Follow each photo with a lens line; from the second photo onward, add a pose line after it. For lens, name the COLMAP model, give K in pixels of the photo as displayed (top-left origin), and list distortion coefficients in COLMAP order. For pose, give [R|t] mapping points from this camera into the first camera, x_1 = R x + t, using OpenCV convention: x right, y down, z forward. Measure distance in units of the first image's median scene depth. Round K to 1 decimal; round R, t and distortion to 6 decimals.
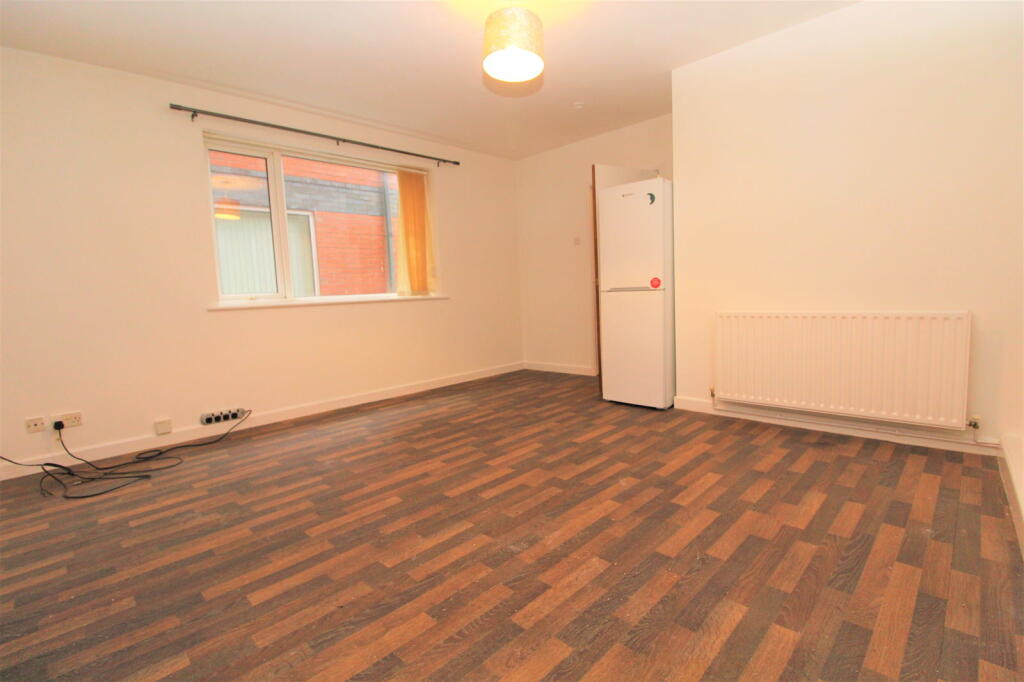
lens RADIAL K [[472.0, 0, 512.0], [0, 472.0, 341.0], [0, 0, 1]] dist [-0.000263, -0.010715]
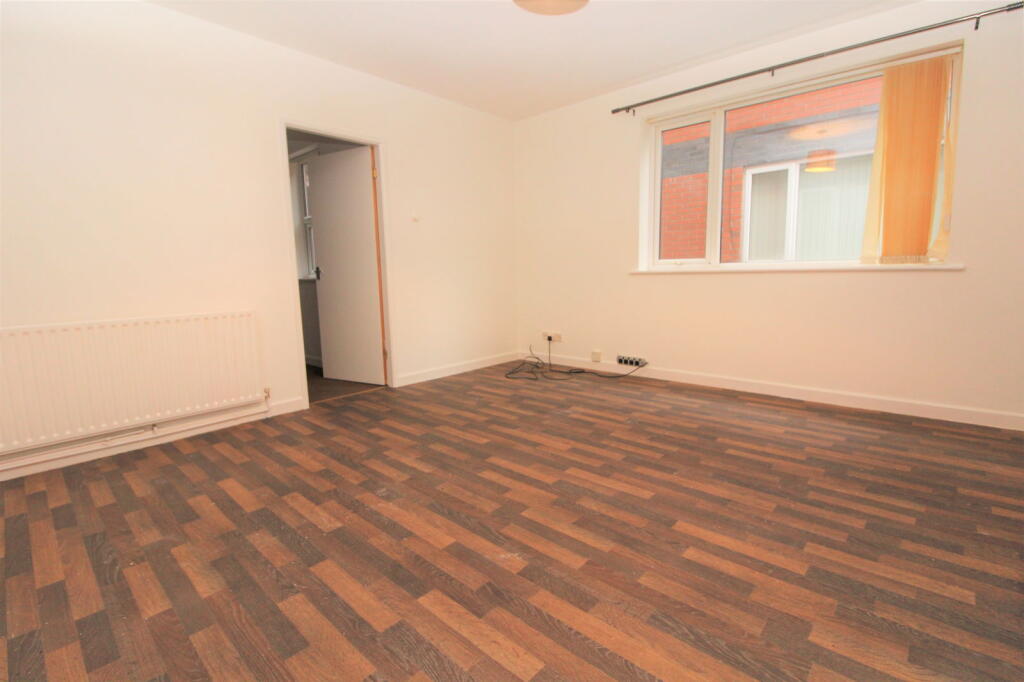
lens RADIAL K [[472.0, 0, 512.0], [0, 472.0, 341.0], [0, 0, 1]] dist [-0.000263, -0.010715]
pose [[0.038715, 0.188415, -0.981326, 0.826212], [-0.083086, 0.979269, 0.184742, -0.134176], [0.995790, 0.074382, 0.053567, 0.910096]]
